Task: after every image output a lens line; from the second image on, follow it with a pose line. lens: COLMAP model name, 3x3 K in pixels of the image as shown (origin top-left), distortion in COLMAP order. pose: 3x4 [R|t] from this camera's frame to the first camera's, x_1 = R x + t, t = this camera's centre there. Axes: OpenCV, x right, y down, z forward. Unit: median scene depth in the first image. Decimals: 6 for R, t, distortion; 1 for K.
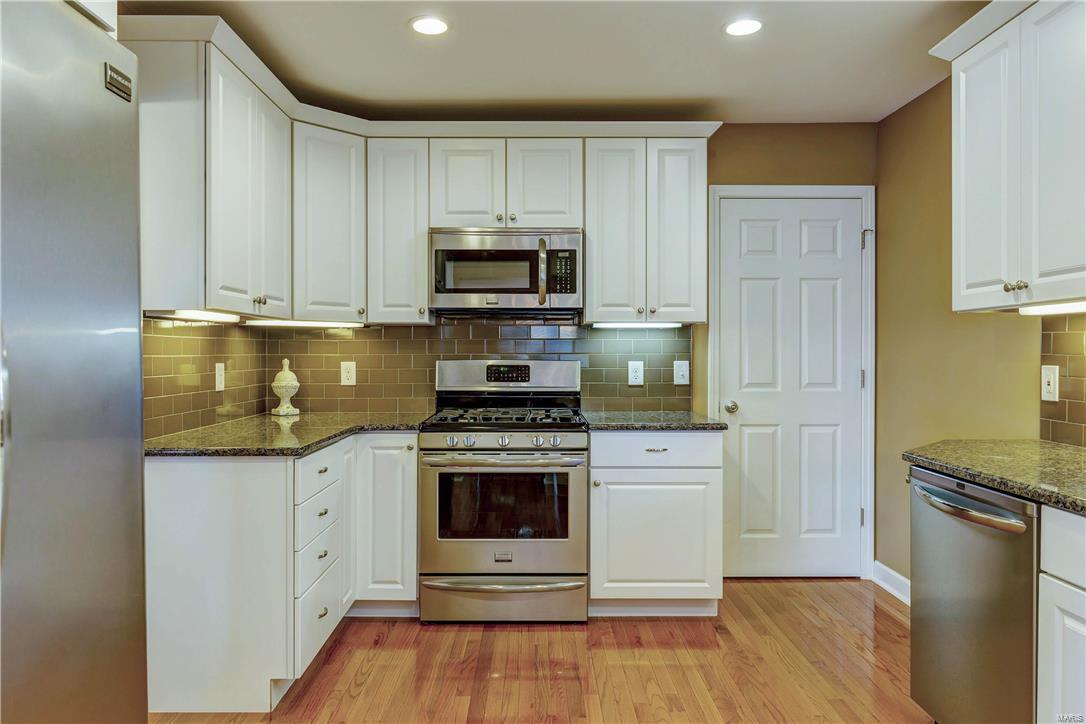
lens RADIAL K [[773.2, 0, 543.0], [0, 773.2, 362.0], [0, 0, 1]] dist [-0.000171, -0.000041]
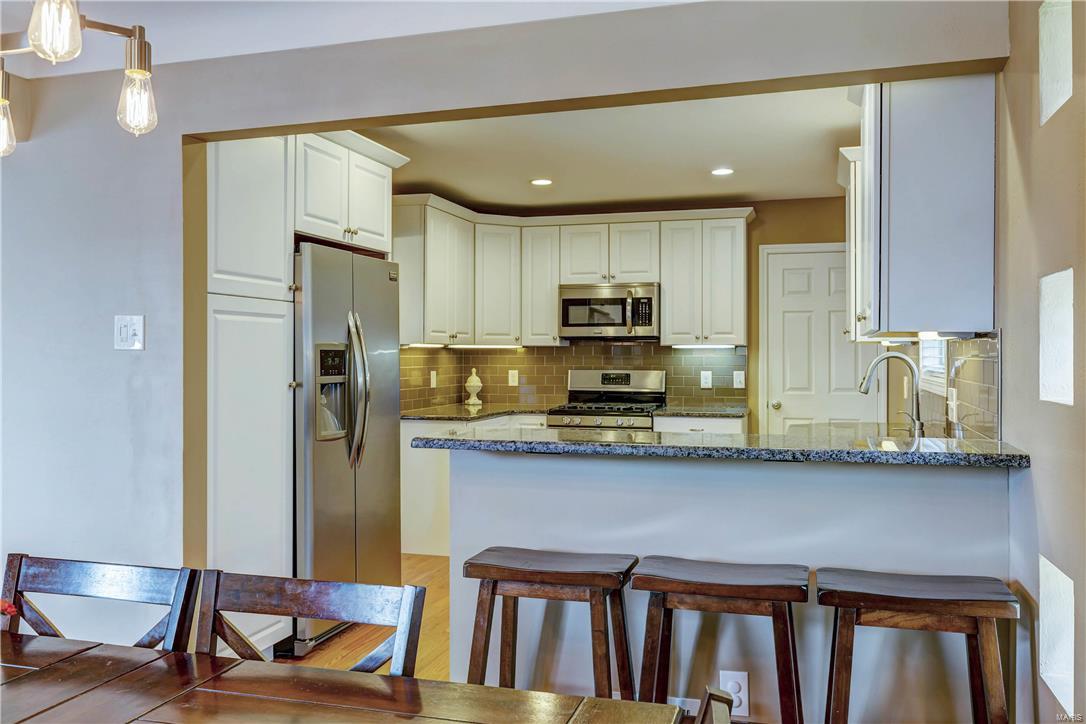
lens RADIAL K [[909.6, 0, 543.0], [0, 909.6, 362.0], [0, 0, 1]] dist [-0.000075, -0.000021]
pose [[0.956542, 0.003926, -0.291569, 0.349578], [-0.005629, 0.999972, -0.005000, -0.008784], [0.291541, 0.006423, 0.956537, -0.742482]]
